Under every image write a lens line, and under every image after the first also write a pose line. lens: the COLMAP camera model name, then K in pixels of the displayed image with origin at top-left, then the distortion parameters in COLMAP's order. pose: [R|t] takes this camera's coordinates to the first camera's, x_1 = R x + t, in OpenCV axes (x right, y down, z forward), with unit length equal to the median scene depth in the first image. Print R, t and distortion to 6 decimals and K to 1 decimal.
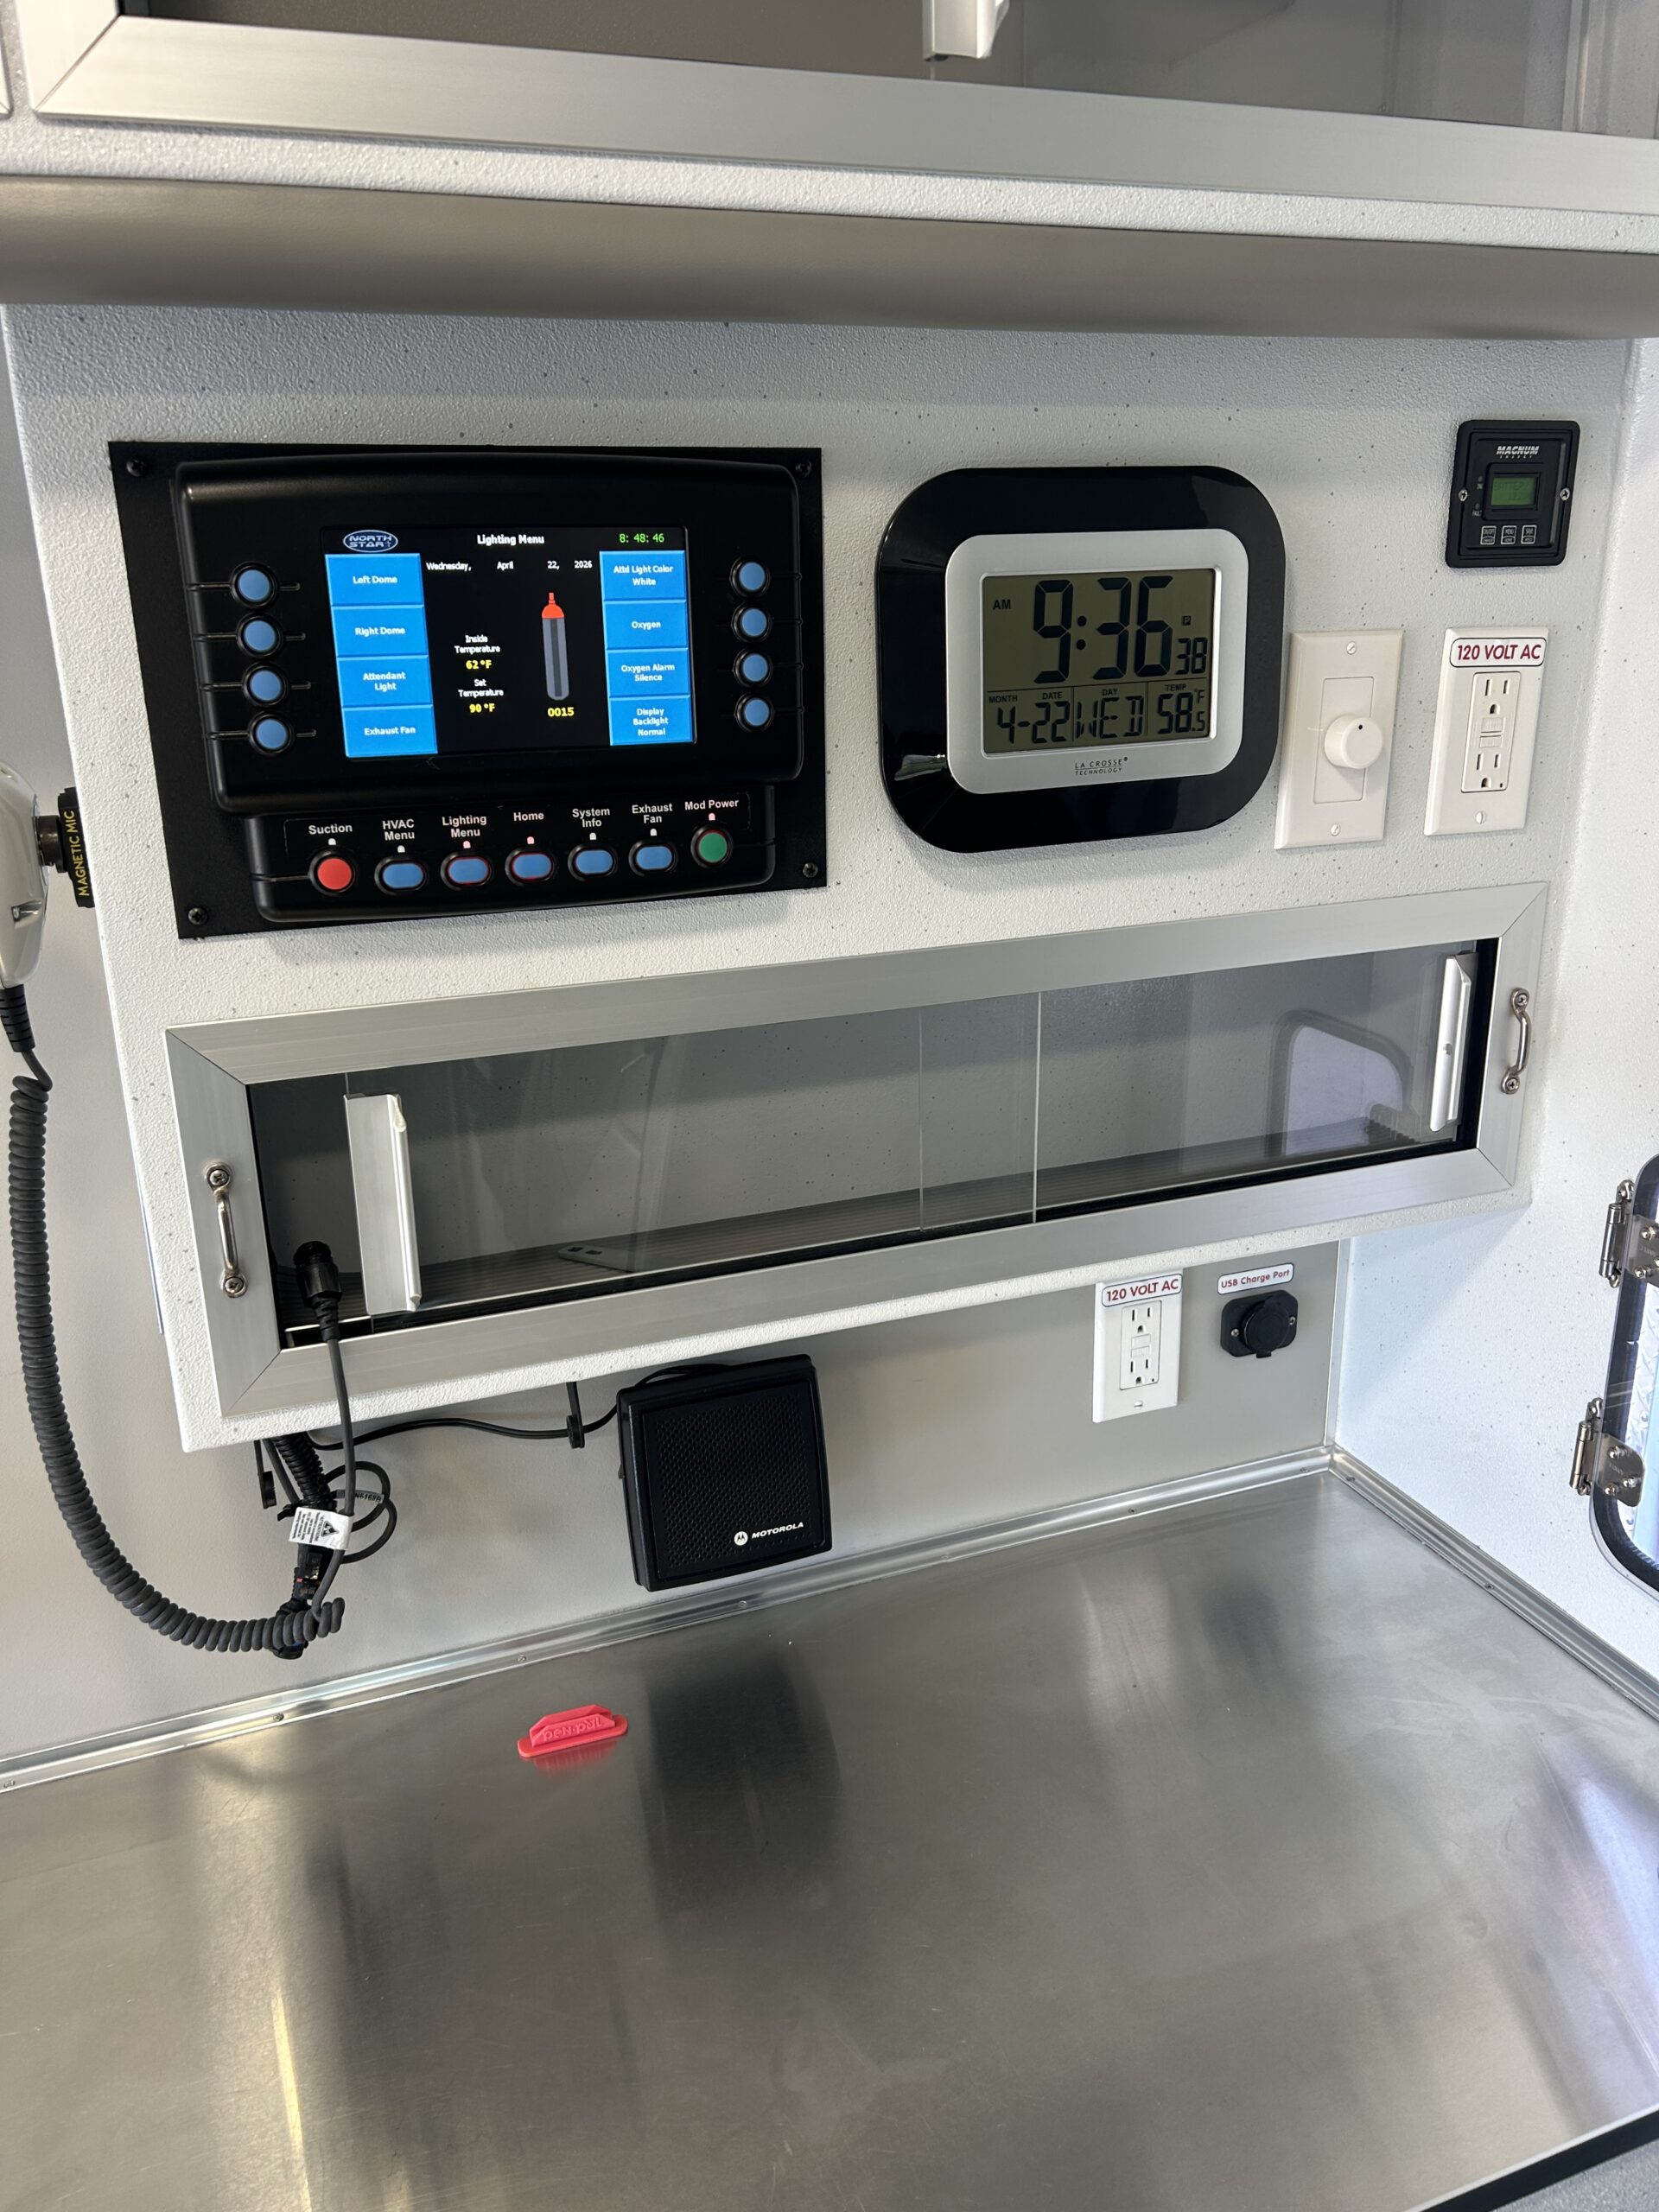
lens RADIAL K [[1688.3, 0, 823.3], [0, 1688.3, 1148.5], [0, 0, 1]] dist [0.045409, -0.067091]
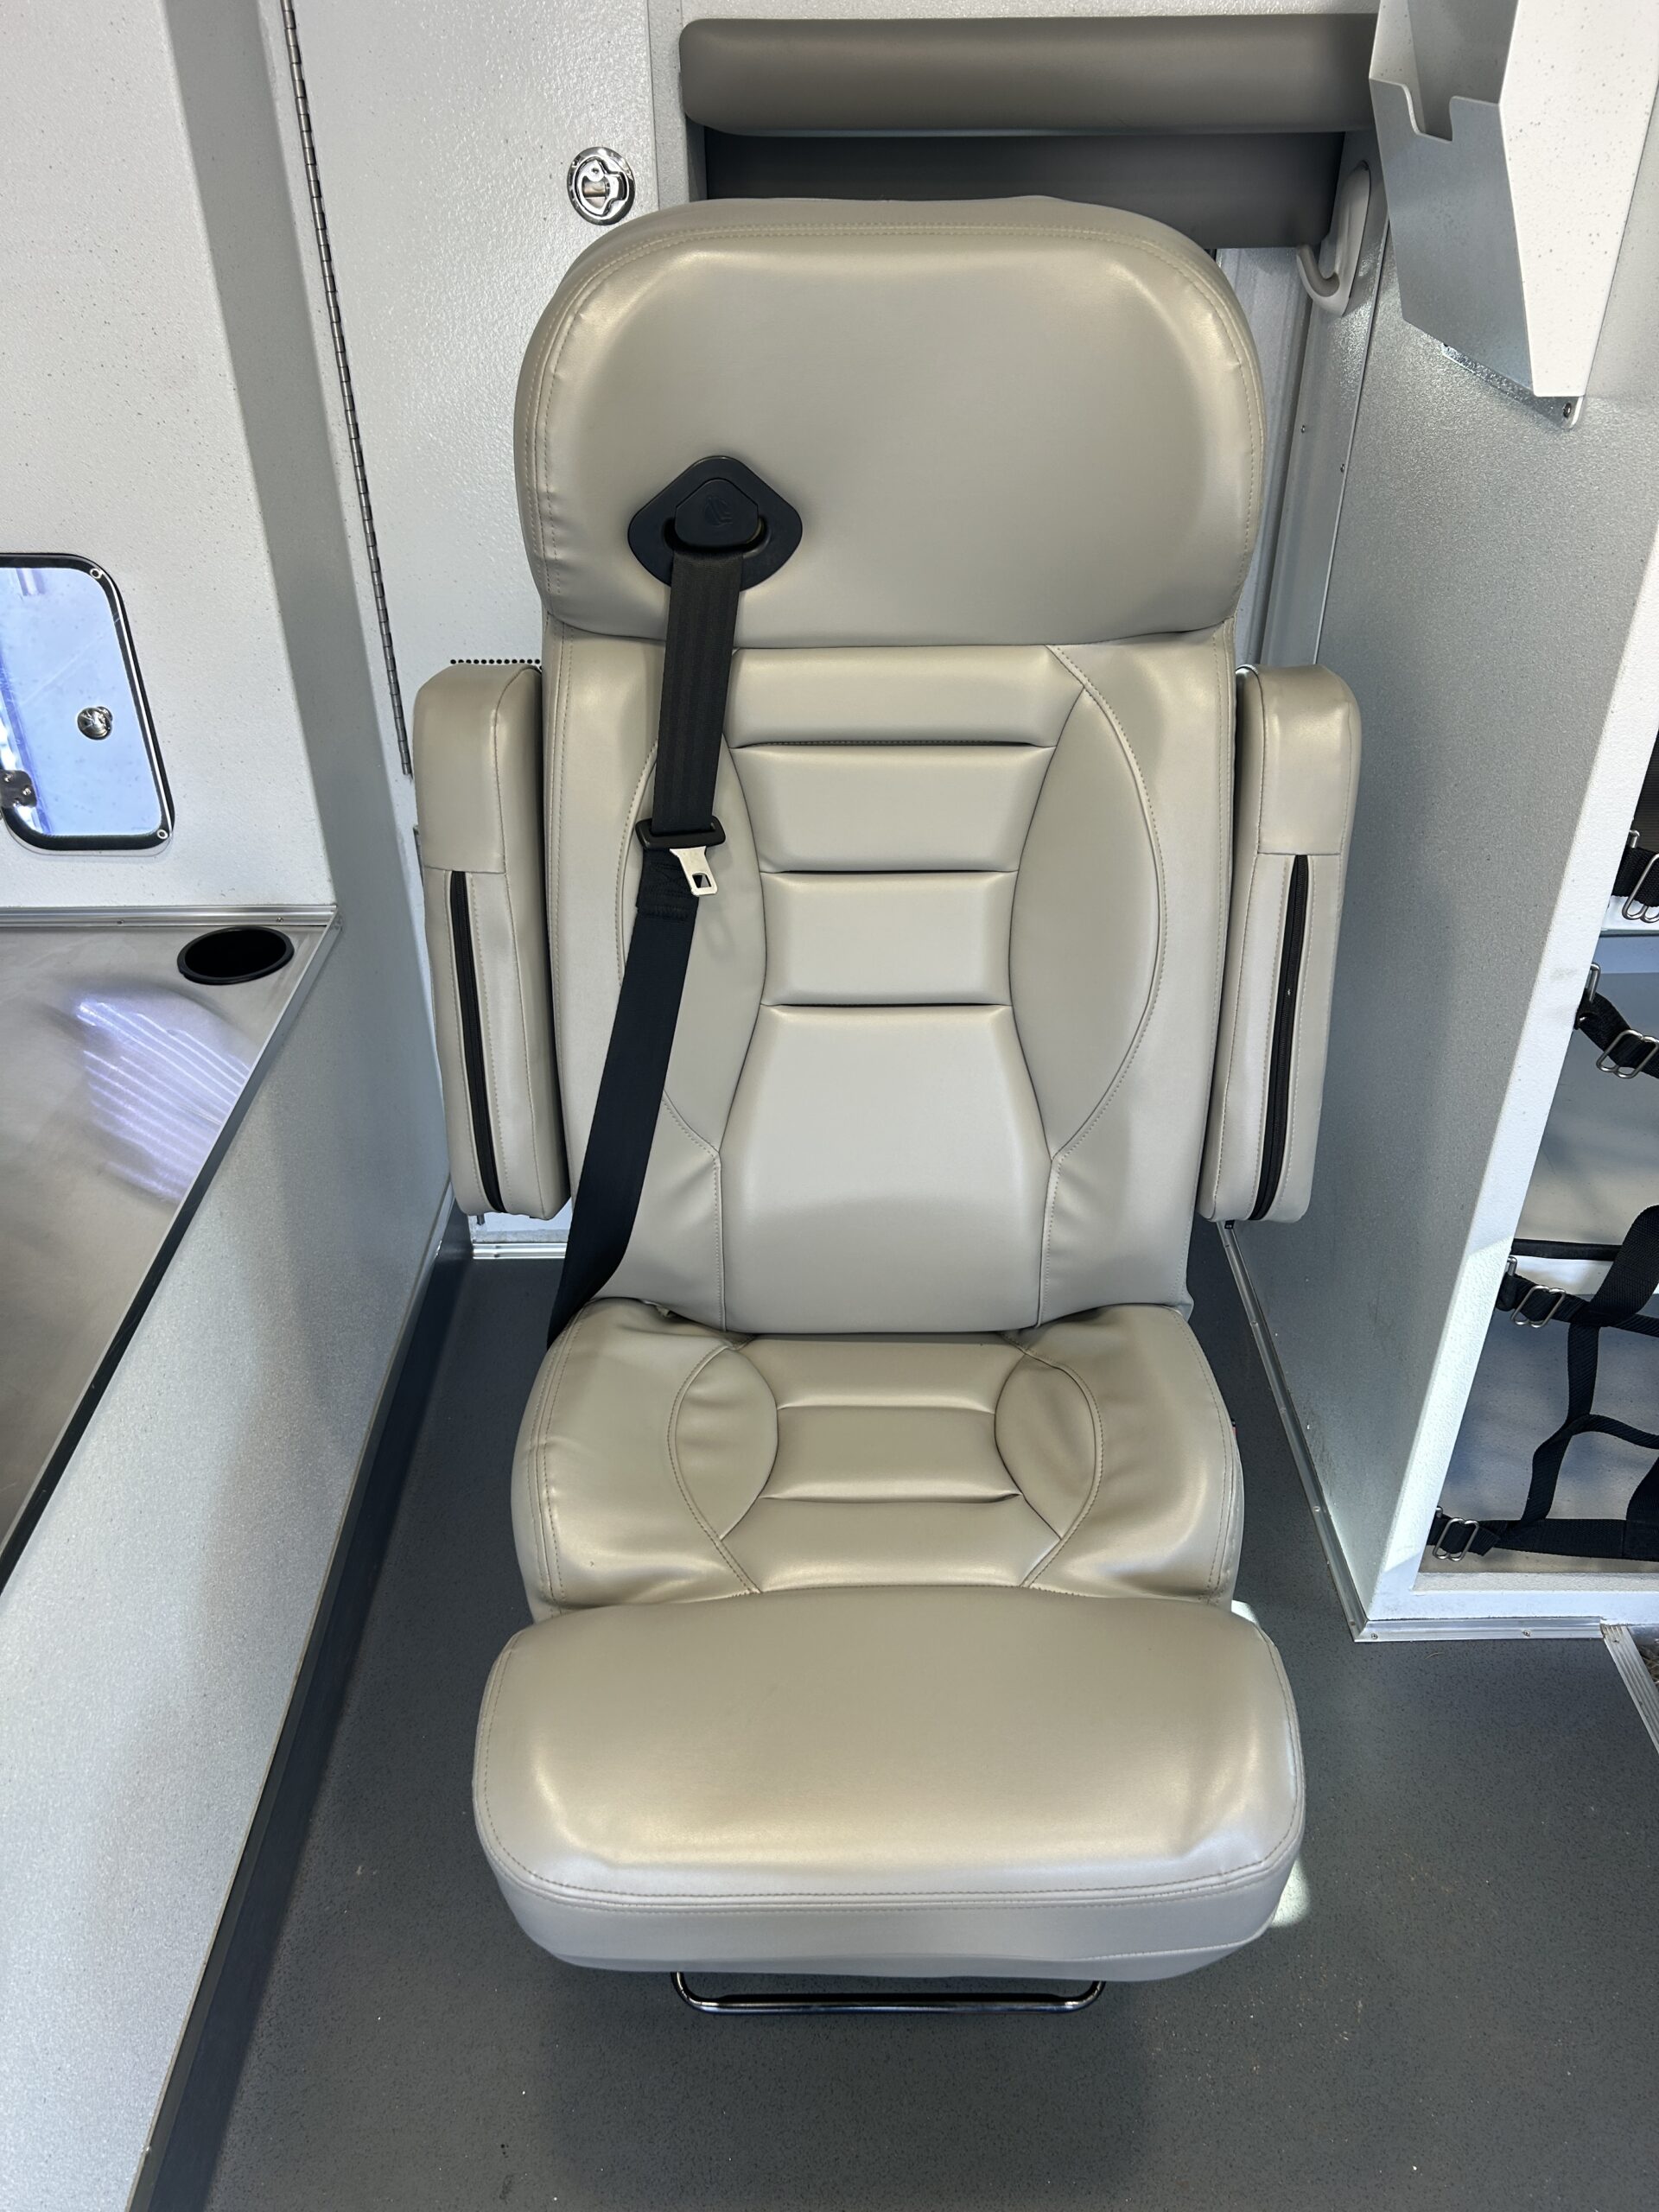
lens RADIAL K [[1688.3, 0, 823.3], [0, 1688.3, 1148.5], [0, 0, 1]] dist [0.045409, -0.067091]
pose [[0.354657, -0.521046, 0.776357, -0.661577], [0.309327, 0.848961, 0.428466, 0.040731], [-0.882346, 0.088189, 0.462263, -0.319132]]
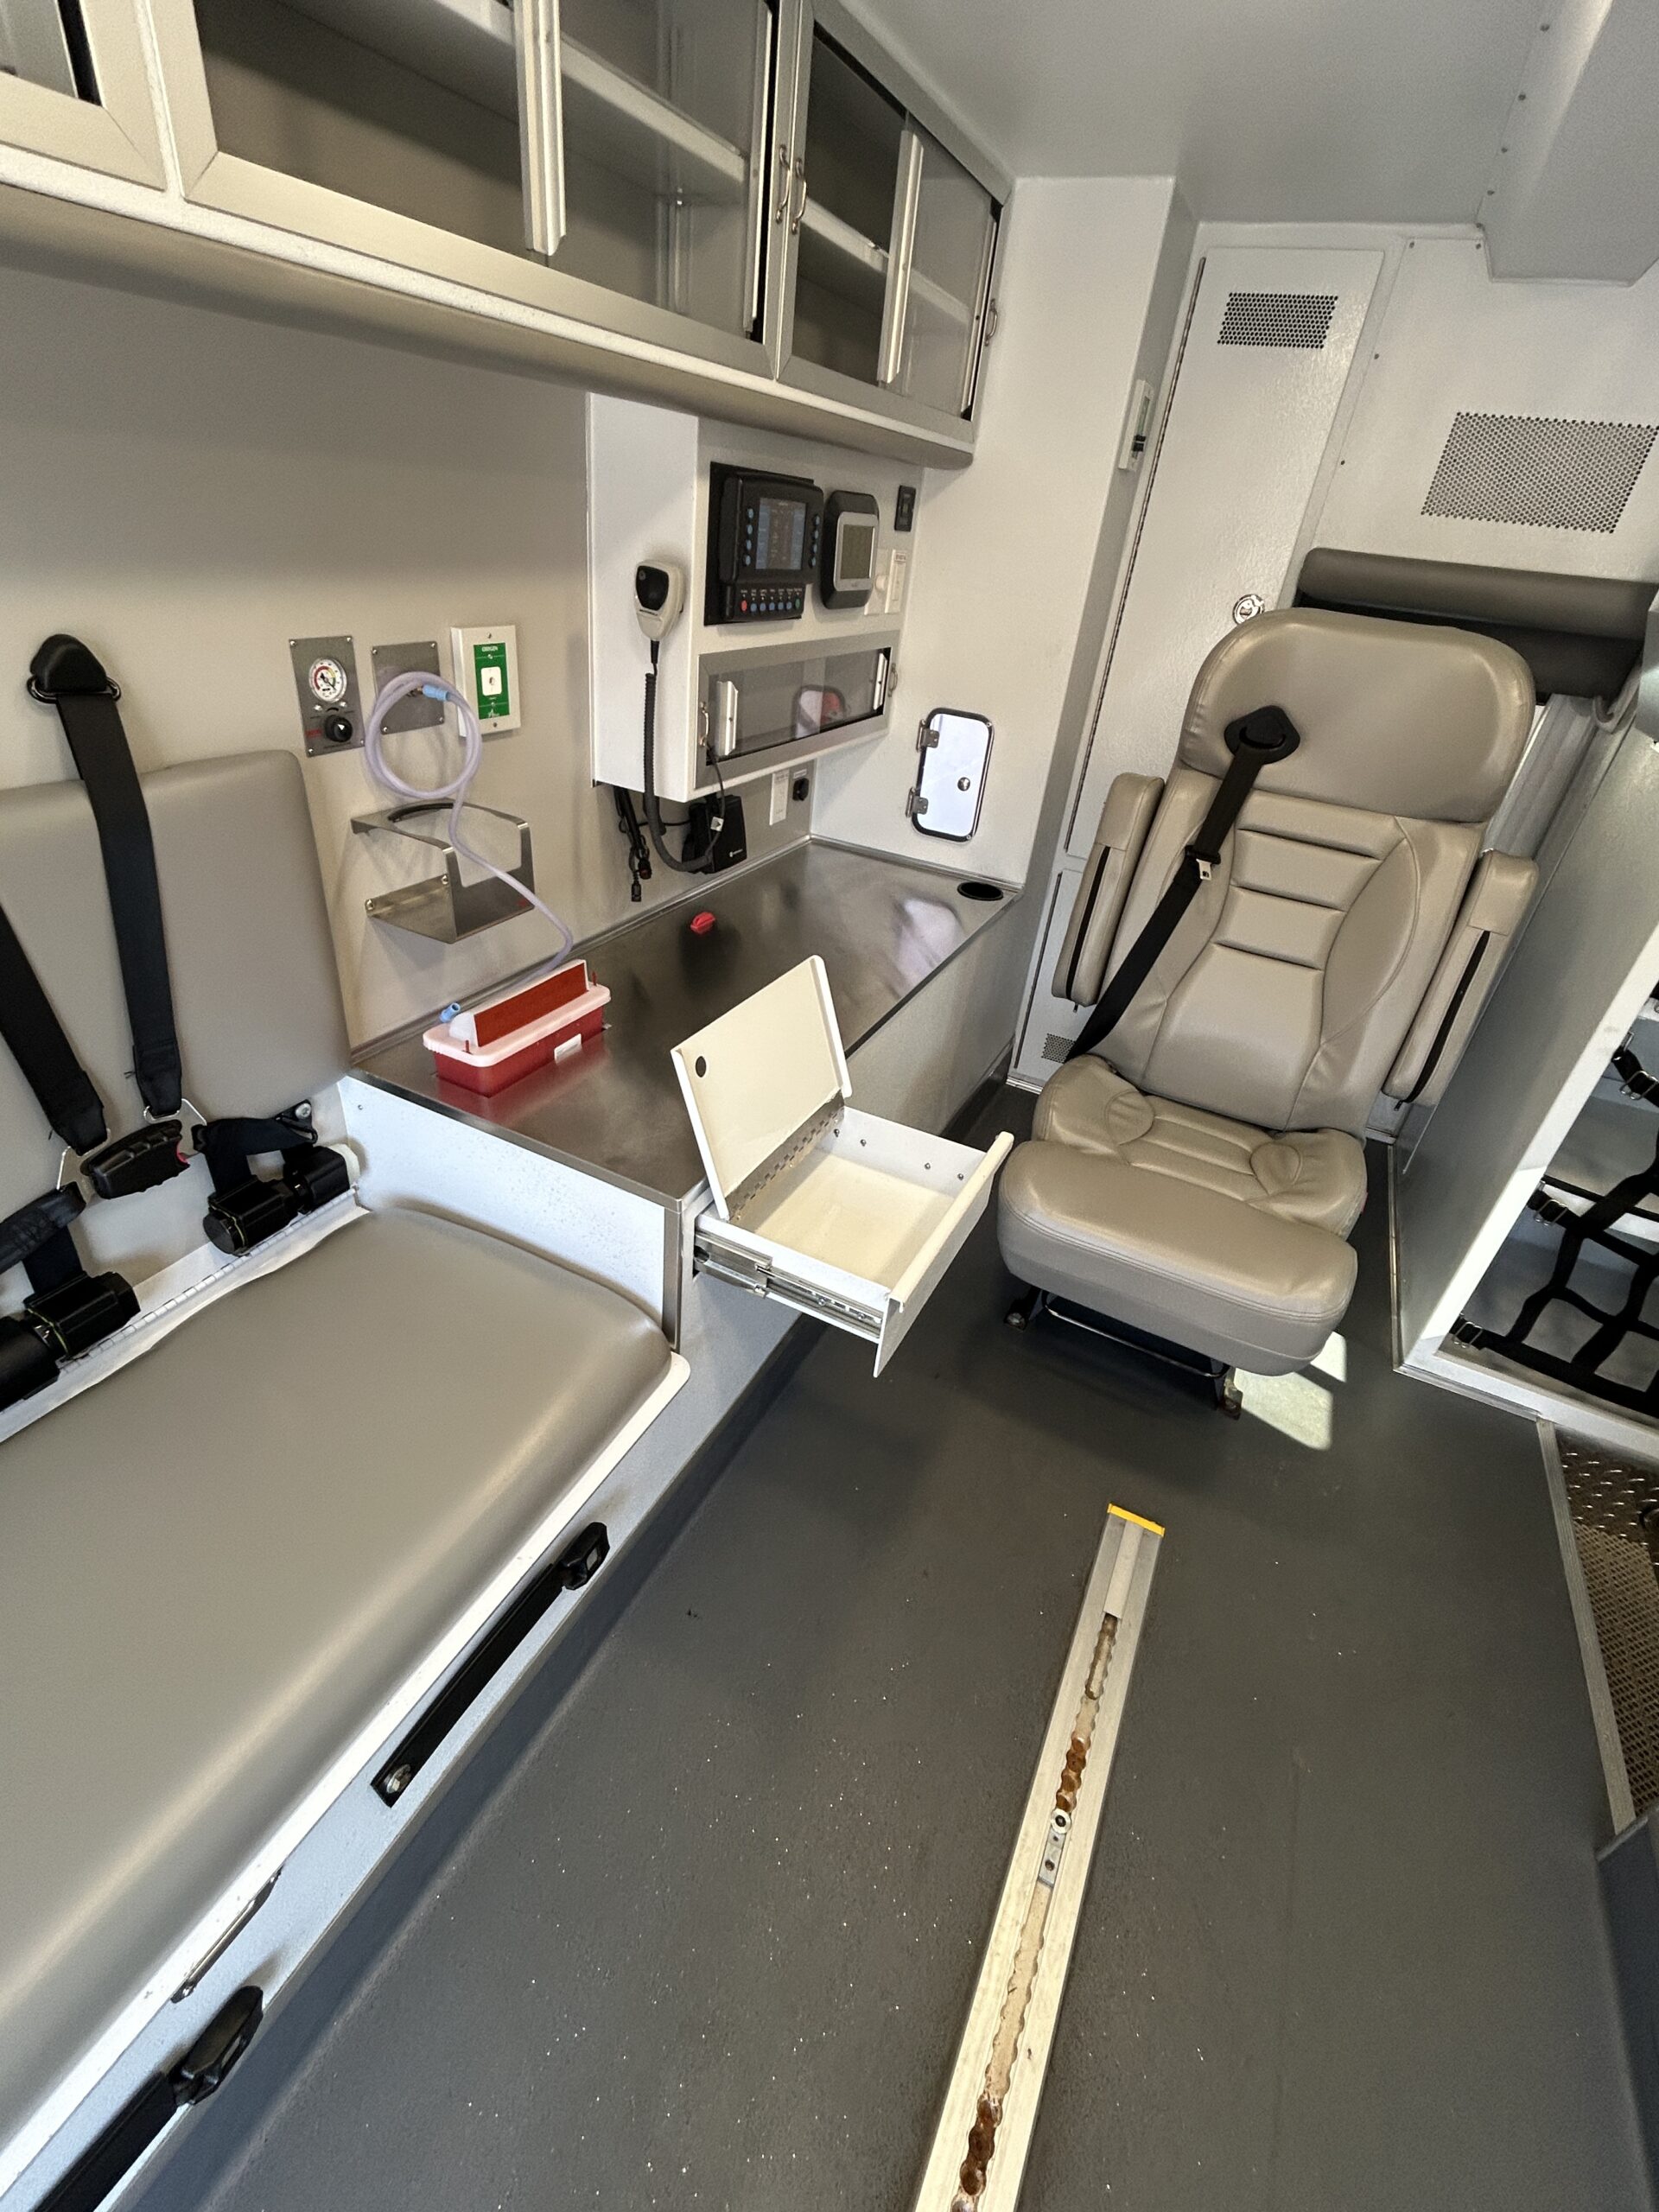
lens RADIAL K [[968.8, 0, 829.5], [0, 968.8, 1106.0], [0, 0, 1]] dist [0.003999, 0.000411]
pose [[0.724601, -0.280160, 0.629653, -1.294123], [0.116099, 0.950208, 0.289182, 0.194424], [-0.679319, -0.136440, 0.721048, -0.519910]]
